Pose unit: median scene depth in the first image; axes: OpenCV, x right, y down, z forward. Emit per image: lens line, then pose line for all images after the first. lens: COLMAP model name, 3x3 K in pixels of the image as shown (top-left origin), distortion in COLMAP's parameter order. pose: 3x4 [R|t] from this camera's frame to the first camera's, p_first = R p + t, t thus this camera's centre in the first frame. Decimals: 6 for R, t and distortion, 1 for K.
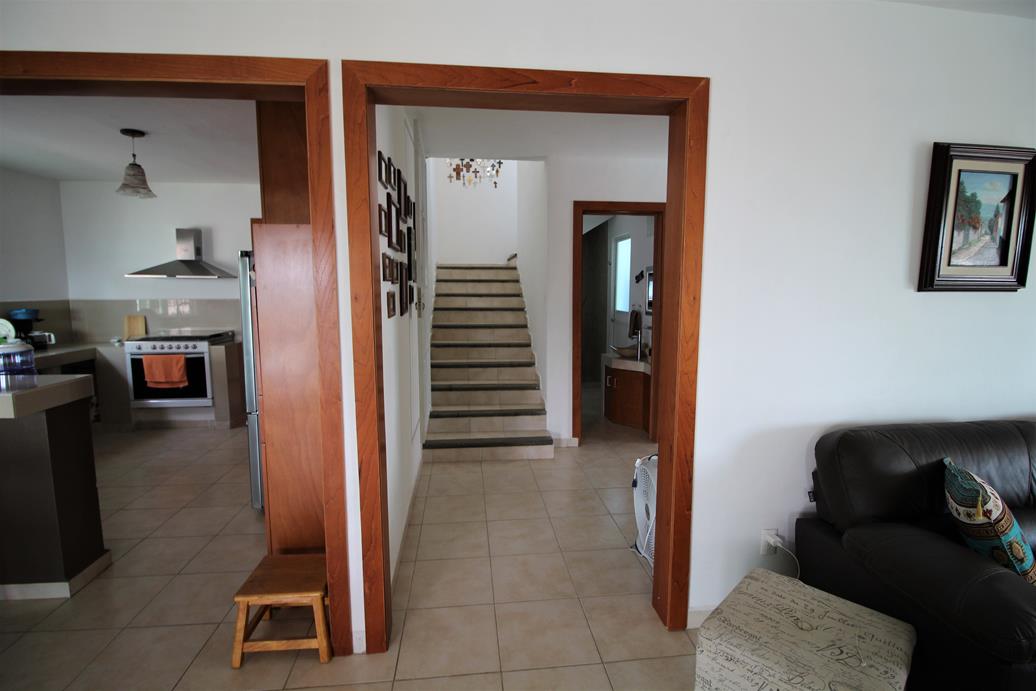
lens RADIAL K [[480.8, 0, 519.6], [0, 480.8, 341.0], [0, 0, 1]] dist [0.001667, -0.013084]
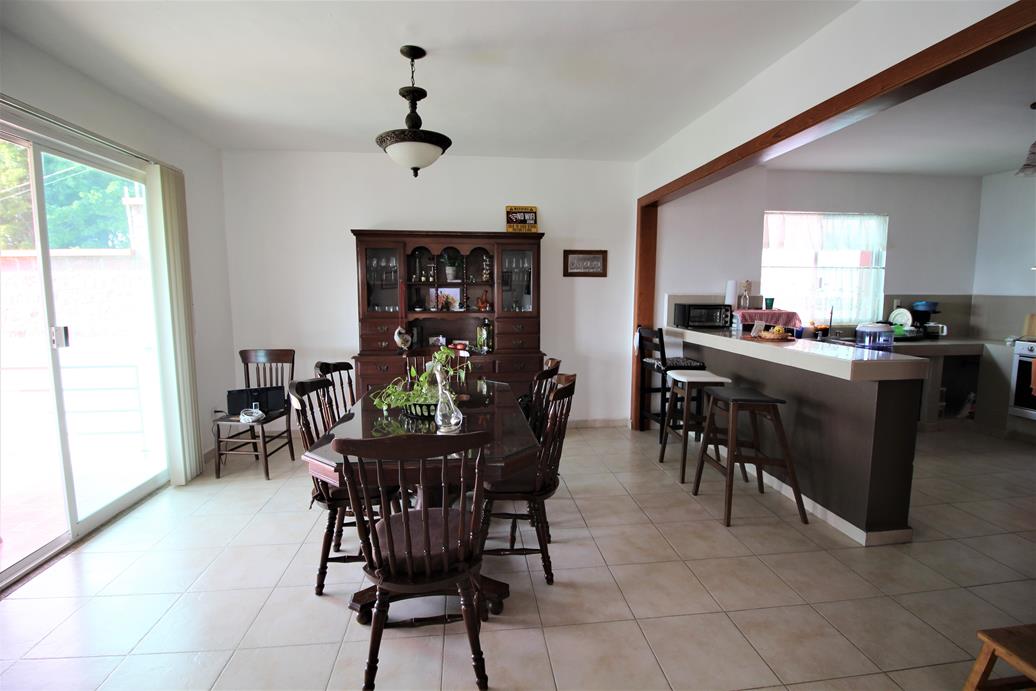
lens RADIAL K [[480.8, 0, 519.6], [0, 480.8, 341.0], [0, 0, 1]] dist [0.001667, -0.013084]
pose [[-0.001658, 0.103243, -0.994655, 0.099688], [-0.108790, 0.988734, 0.102810, 0.015524], [0.994063, 0.108379, 0.009592, 0.070575]]
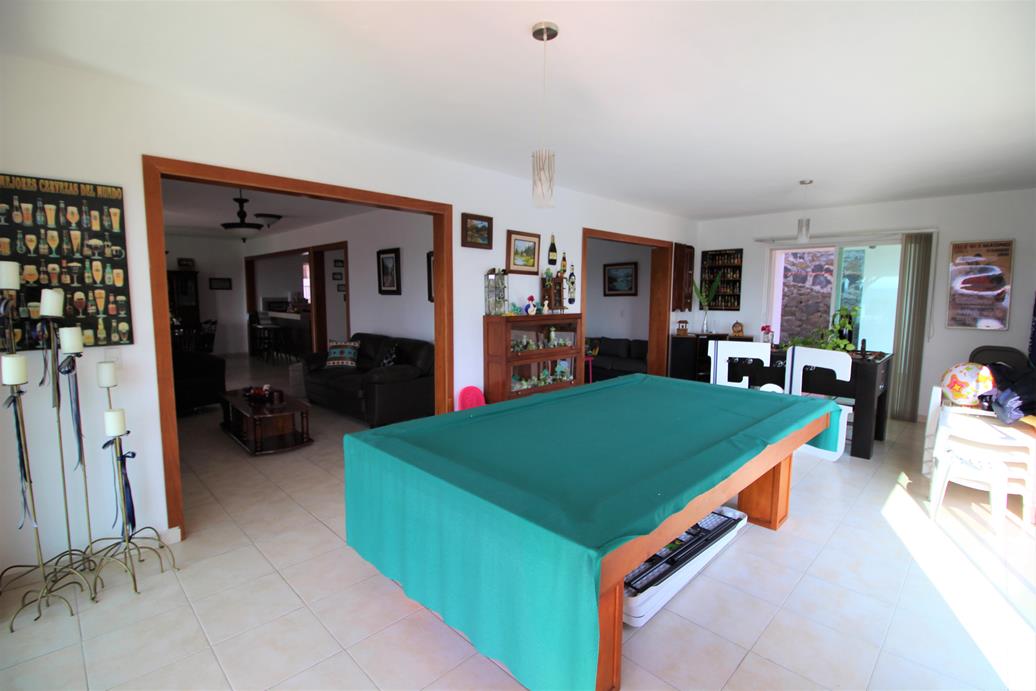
lens RADIAL K [[480.8, 0, 519.6], [0, 480.8, 341.0], [0, 0, 1]] dist [0.001667, -0.013084]
pose [[0.620345, 0.080253, -0.780212, 2.492531], [-0.089913, 0.995470, 0.030905, 0.014248], [0.779158, 0.050980, 0.624751, -0.181449]]
